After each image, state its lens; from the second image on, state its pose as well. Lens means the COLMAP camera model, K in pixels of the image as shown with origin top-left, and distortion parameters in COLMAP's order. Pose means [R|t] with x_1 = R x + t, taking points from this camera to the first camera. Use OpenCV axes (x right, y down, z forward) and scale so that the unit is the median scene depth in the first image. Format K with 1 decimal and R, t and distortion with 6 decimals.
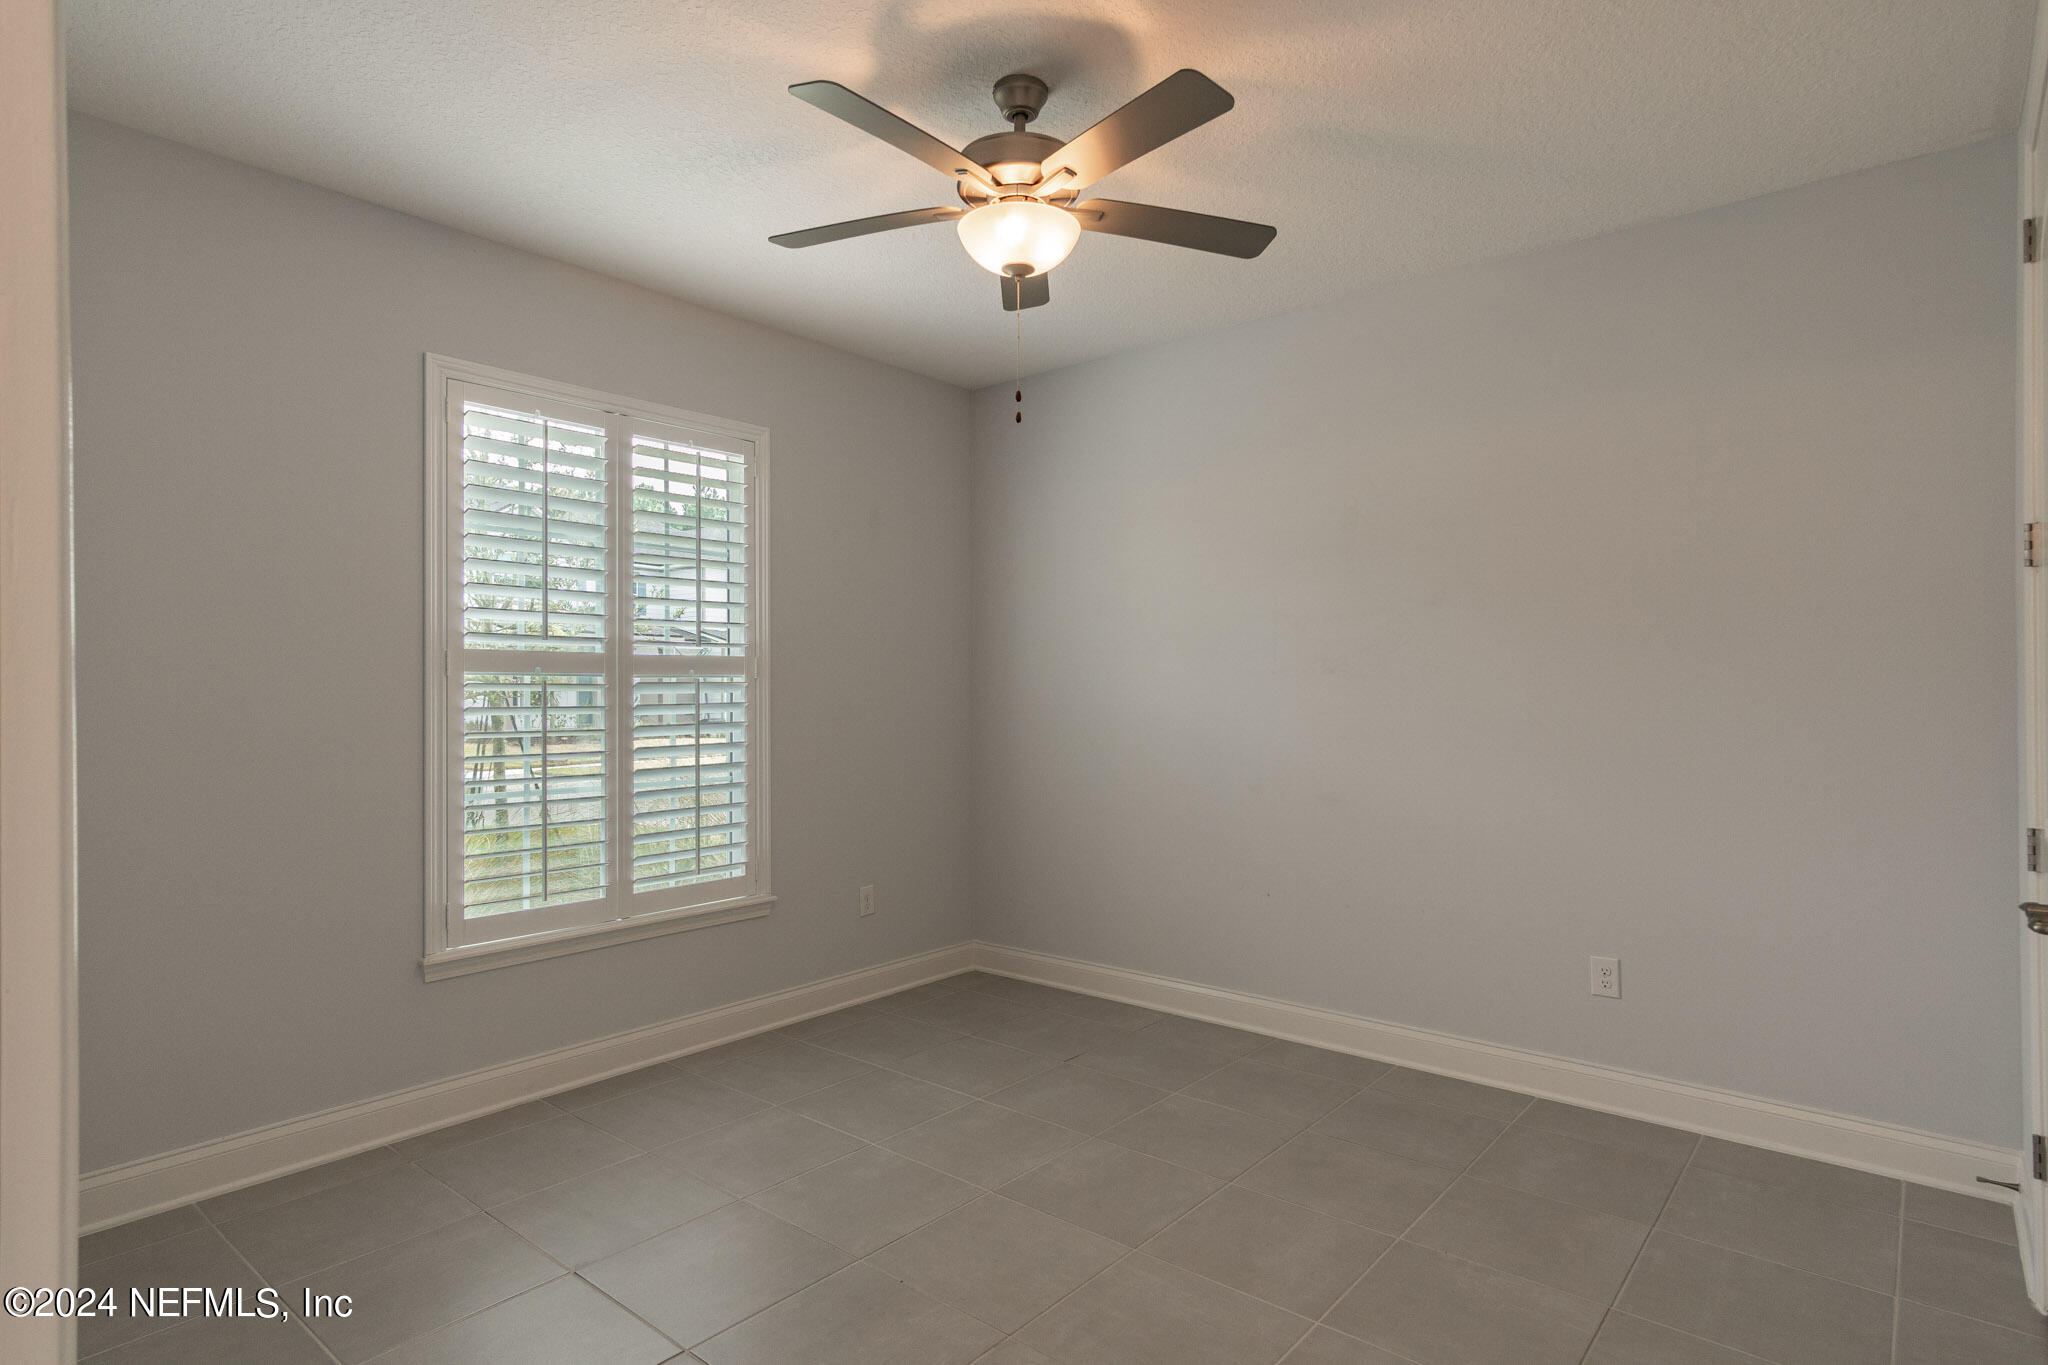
lens RADIAL K [[1095.0, 0, 1030.5], [0, 1095.0, 690.0], [0, 0, 1]] dist [0.000345, 0.000393]
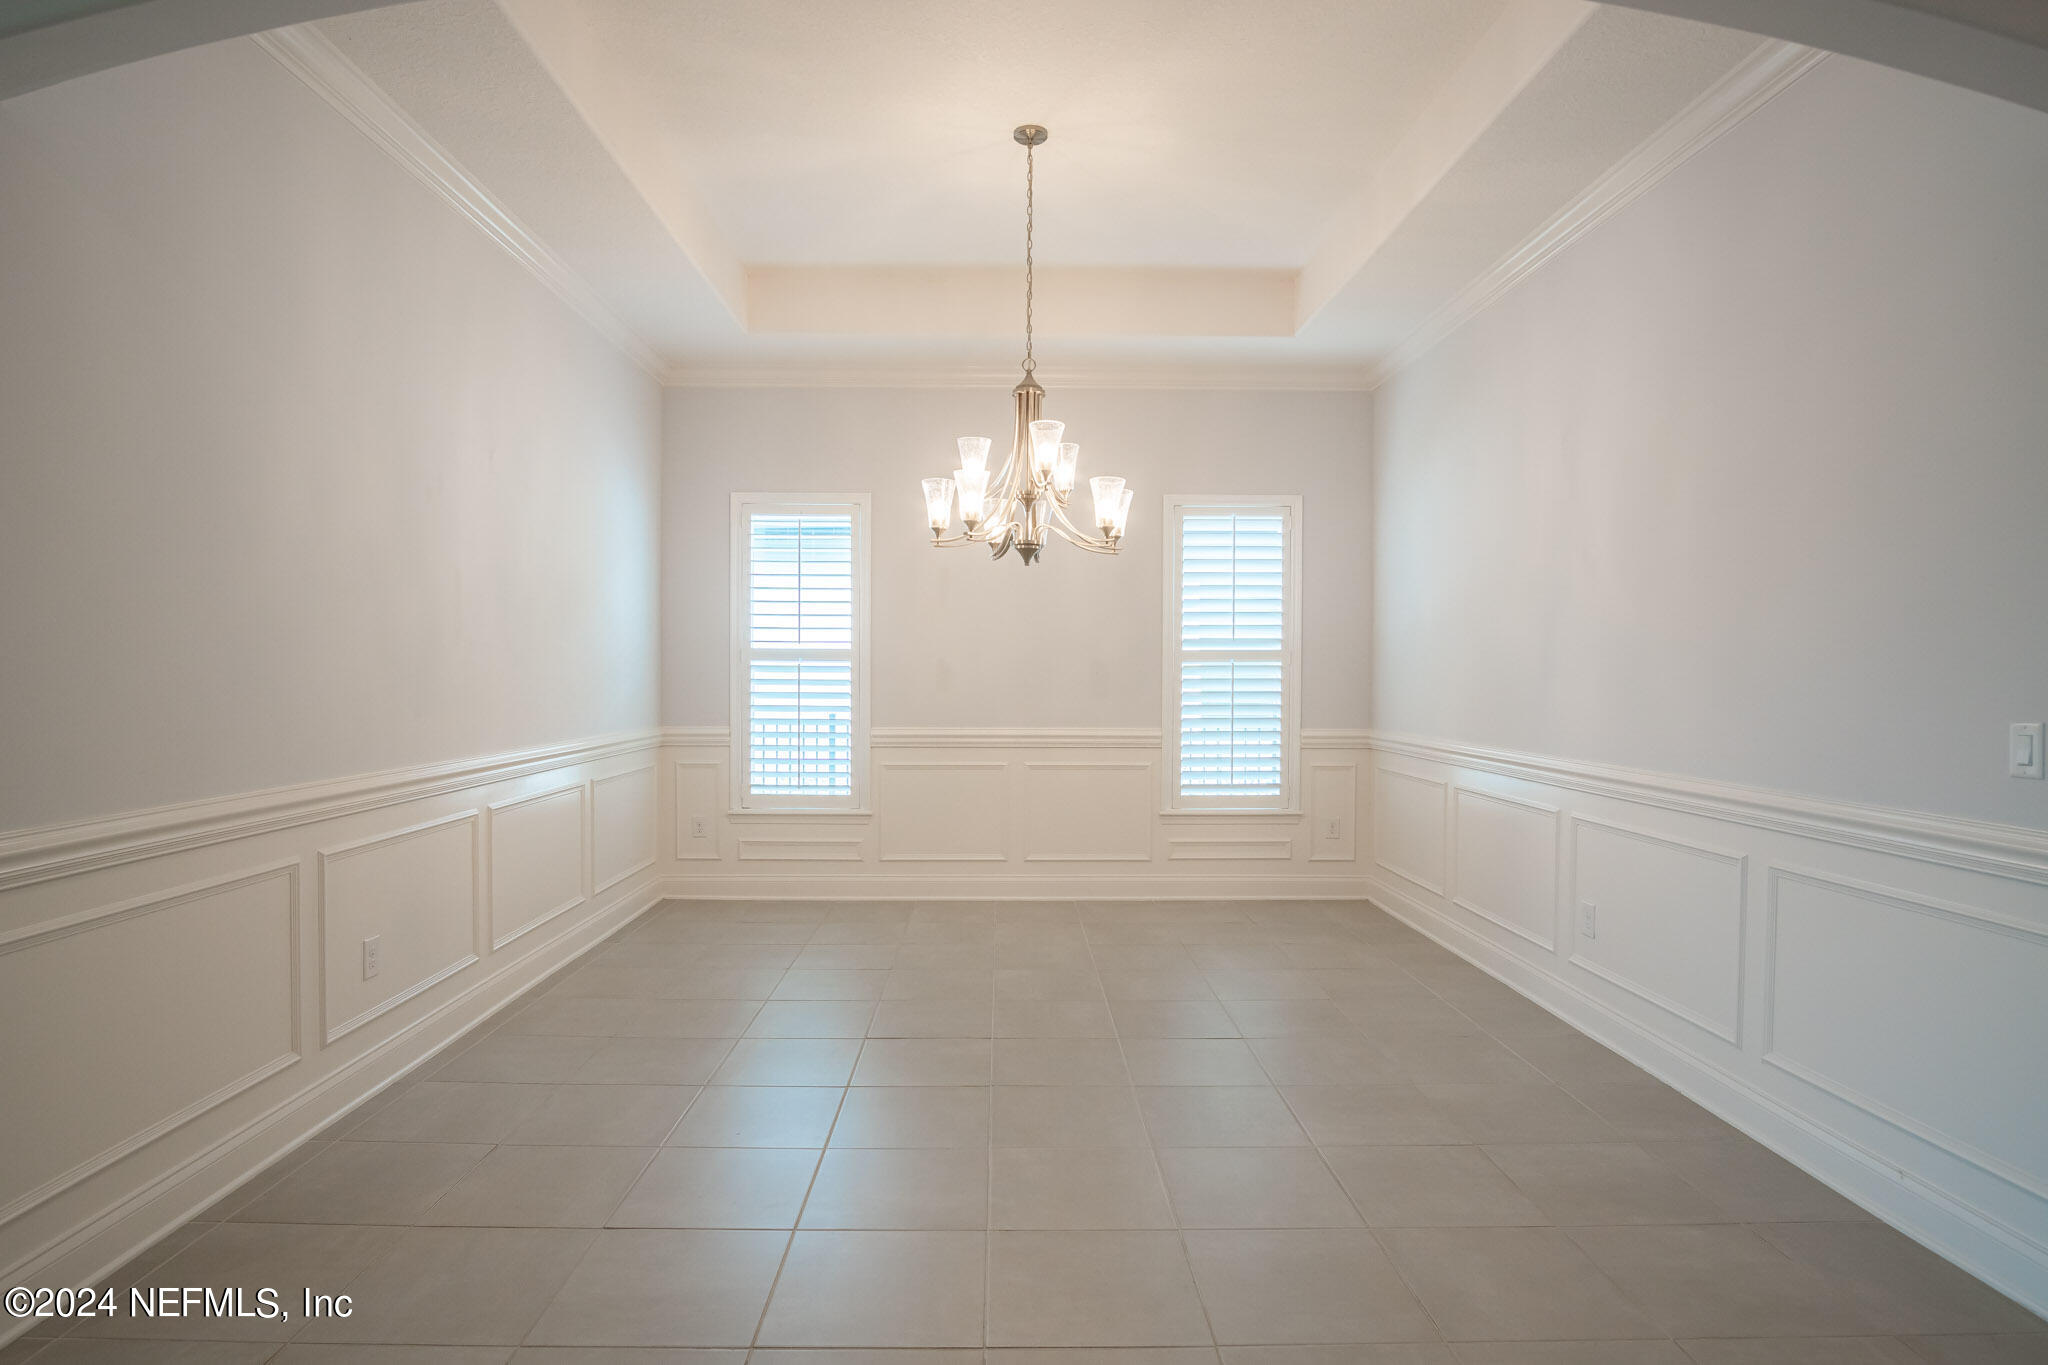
lens RADIAL K [[605.1, 0, 1024.0], [0, 605.1, 682.5], [0, 0, 1]] dist [-0.000145, 0.000005]
pose [[0.642940, 0.017160, -0.765724, 0.534654], [-0.004314, 0.999814, 0.018784, -0.001630], [0.765904, -0.008774, 0.642895, 0.655103]]
